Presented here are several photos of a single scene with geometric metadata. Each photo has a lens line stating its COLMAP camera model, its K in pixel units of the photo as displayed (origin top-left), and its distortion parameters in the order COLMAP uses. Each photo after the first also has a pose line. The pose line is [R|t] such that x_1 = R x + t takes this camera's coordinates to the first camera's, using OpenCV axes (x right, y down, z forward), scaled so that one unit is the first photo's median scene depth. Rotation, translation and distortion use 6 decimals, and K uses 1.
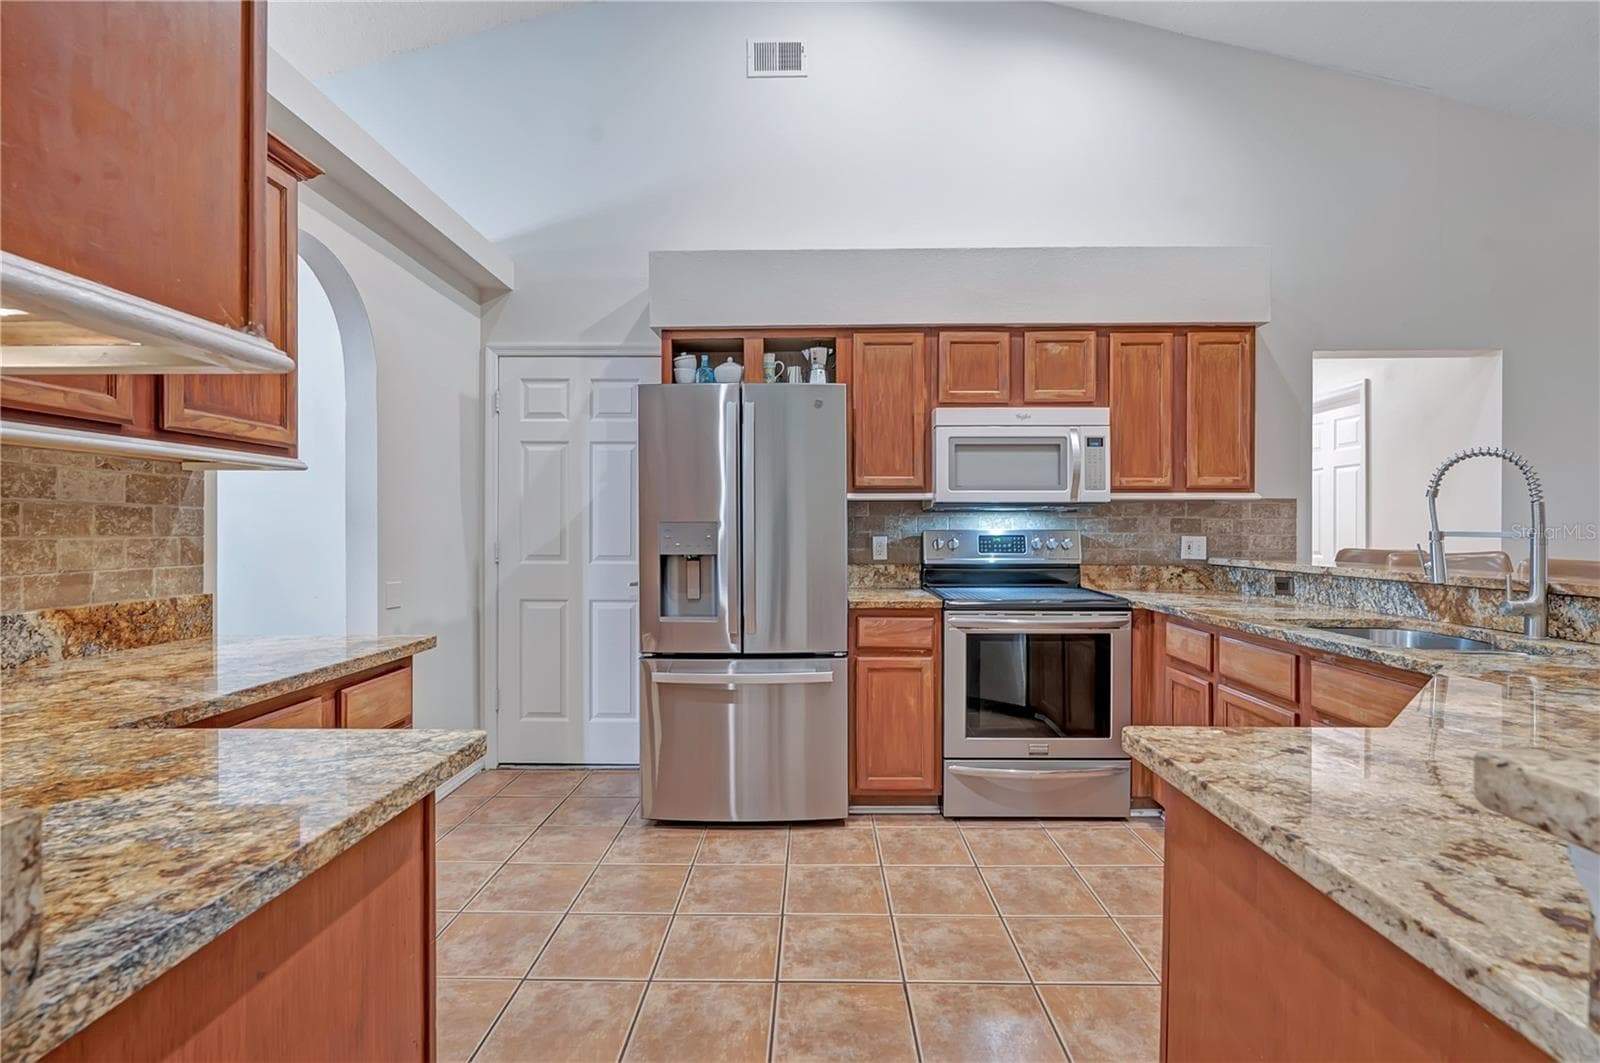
lens RADIAL K [[718.6, 0, 800.0], [0, 718.6, 531.5], [0, 0, 1]] dist [0.000388, 0.000182]
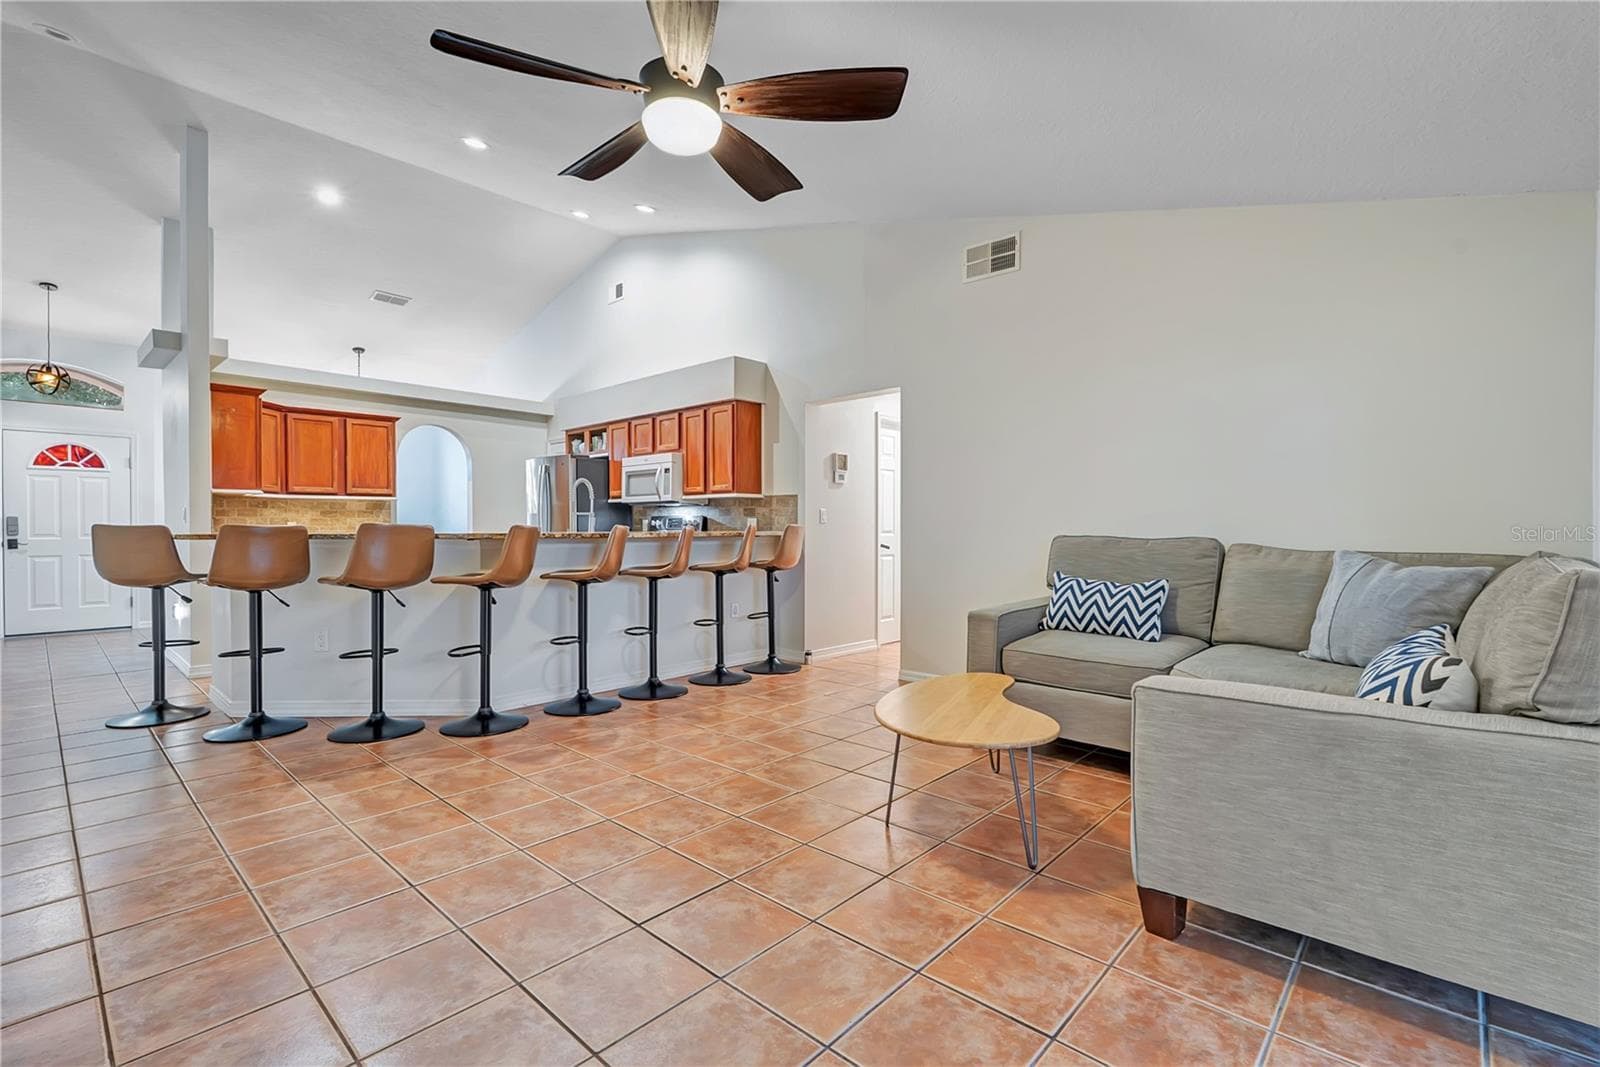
lens RADIAL K [[718.6, 0, 800.0], [0, 718.6, 533.5], [0, 0, 1]] dist [0.000388, 0.000182]
pose [[0.753764, 0.006556, -0.657113, 1.916850], [-0.003142, 0.999975, 0.006372, 0.035084], [0.657138, -0.002739, 0.753766, -0.255406]]
